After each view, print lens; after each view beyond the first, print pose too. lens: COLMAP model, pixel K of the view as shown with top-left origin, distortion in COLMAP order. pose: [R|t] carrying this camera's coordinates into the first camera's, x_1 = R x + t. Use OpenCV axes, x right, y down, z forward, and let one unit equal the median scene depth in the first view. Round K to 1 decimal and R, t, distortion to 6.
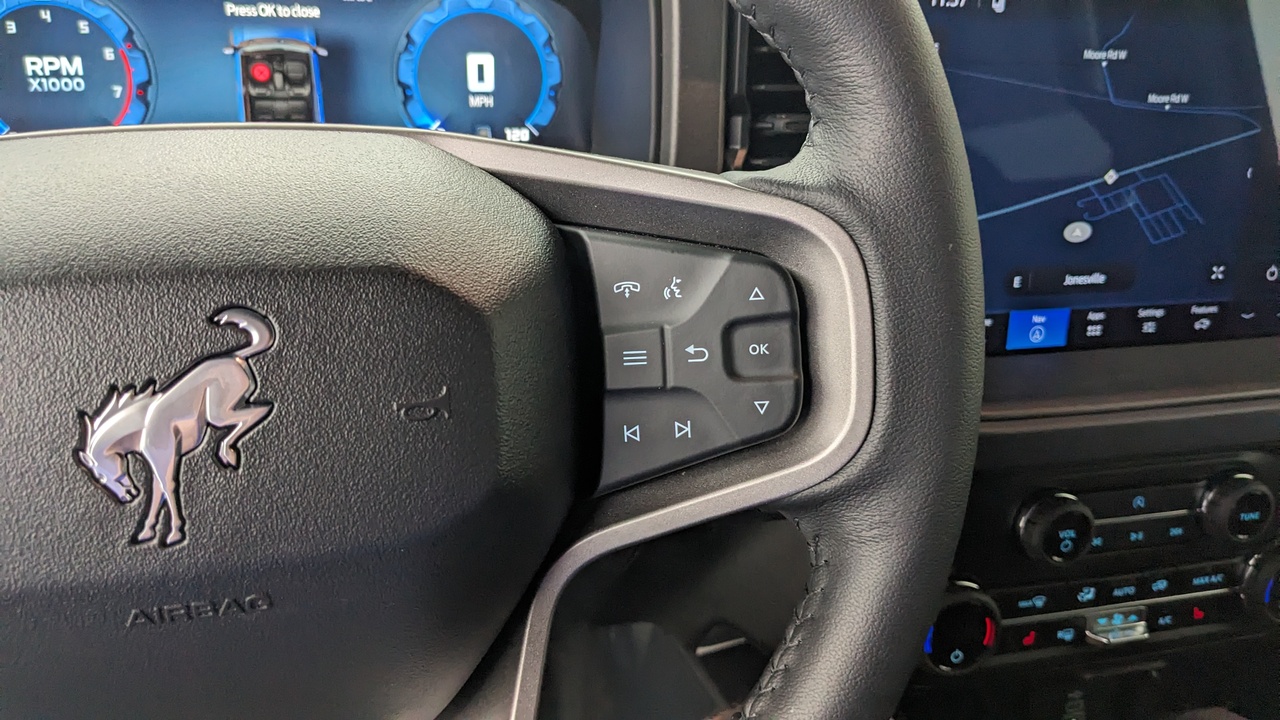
lens RADIAL K [[1049.4, 0, 640.0], [0, 1049.4, 360.0], [0, 0, 1]] dist [0.076971, -0.167936]
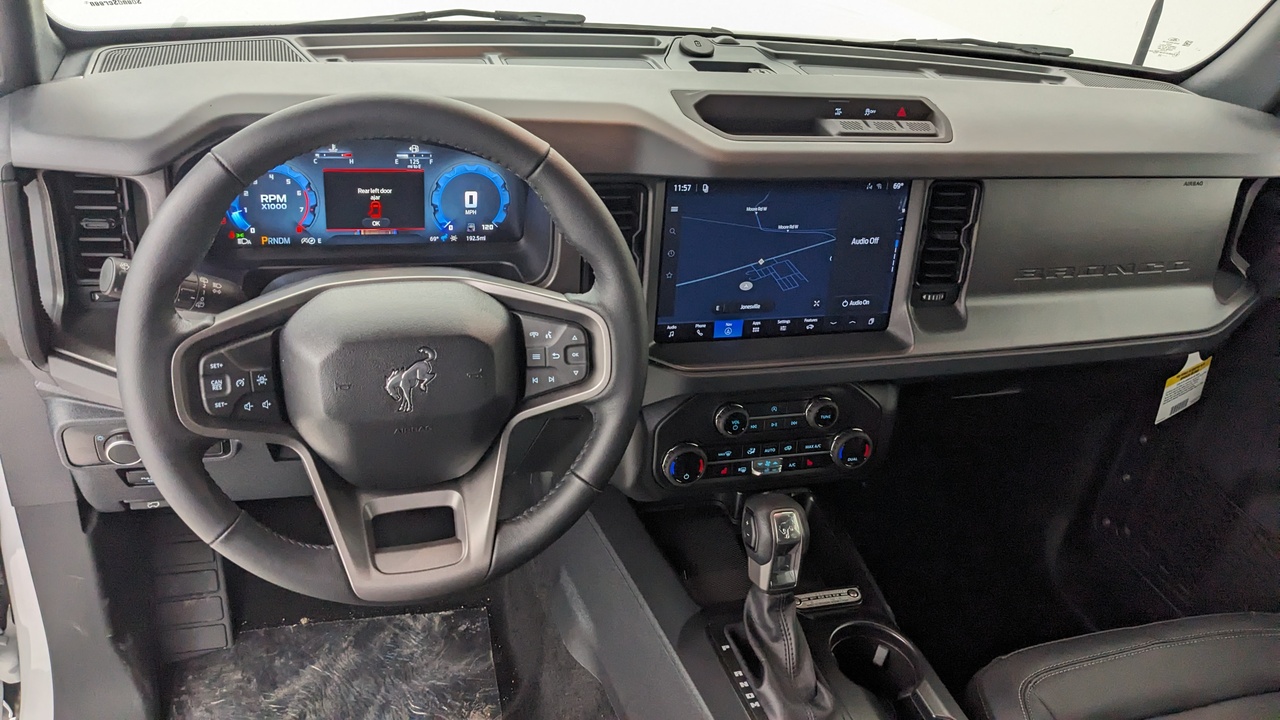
lens RADIAL K [[1004.5, 0, 640.0], [0, 1004.5, 360.0], [0, 0, 1]] dist [0.112047, -0.142815]
pose [[0.996857, 0.025641, 0.074958, 0.044182], [-0.032052, 0.995813, 0.085615, -0.145240], [-0.072449, -0.087749, 0.993505, -1.111574]]
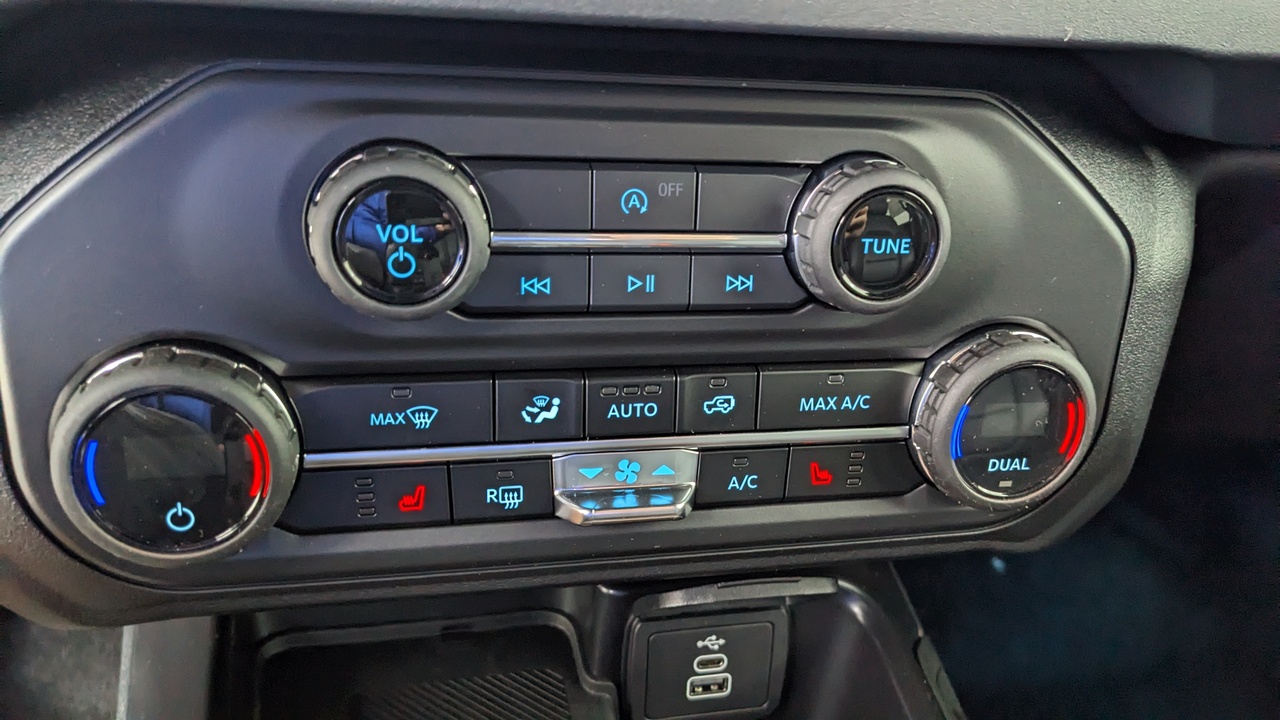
lens RADIAL K [[1049.4, 0, 640.0], [0, 1049.4, 360.0], [0, 0, 1]] dist [0.076971, -0.167936]
pose [[0.999078, 0.041038, -0.012571, 0.526202], [-0.040643, 0.998716, 0.030241, 0.205262], [0.013796, -0.029702, 0.999464, 0.599785]]
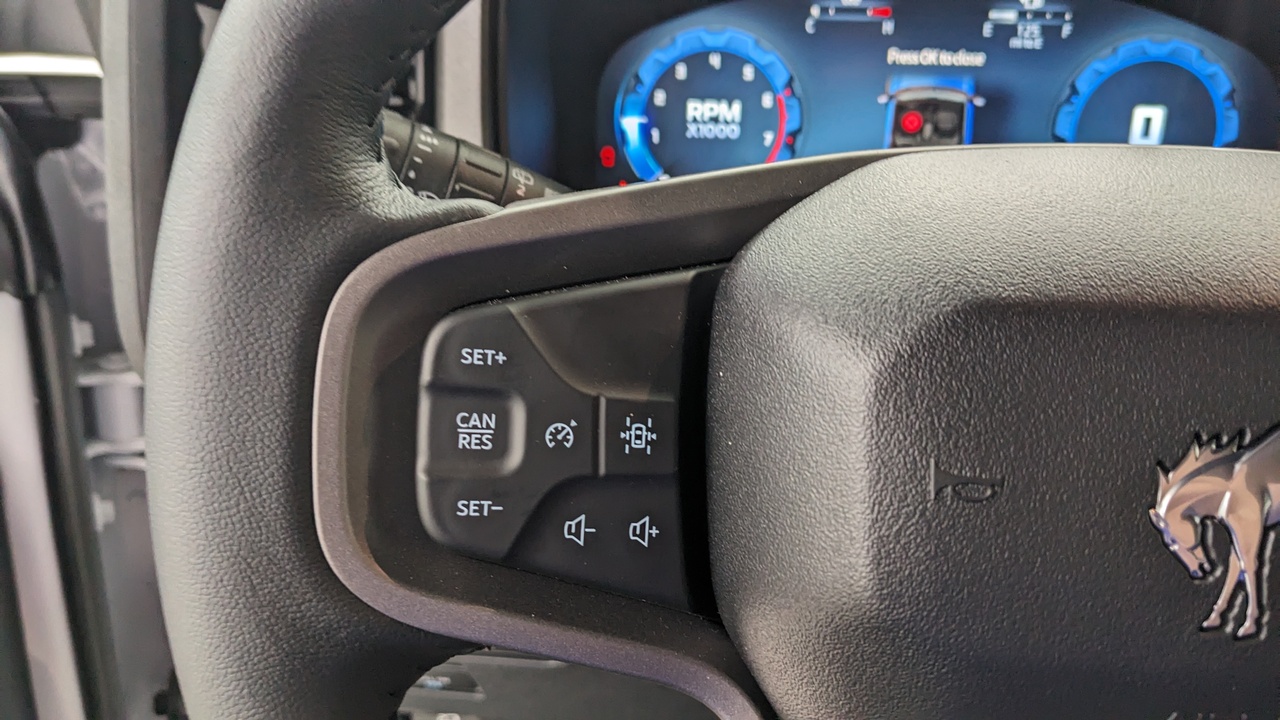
lens RADIAL K [[1049.4, 0, 633.4], [0, 1049.4, 375.6], [0, 0, 1]] dist [0.096650, -0.208397]
pose [[0.945453, 0.087530, -0.313780, -0.277416], [-0.108030, 0.992963, -0.048517, 0.028106], [0.307325, 0.079769, 0.948255, 0.037321]]
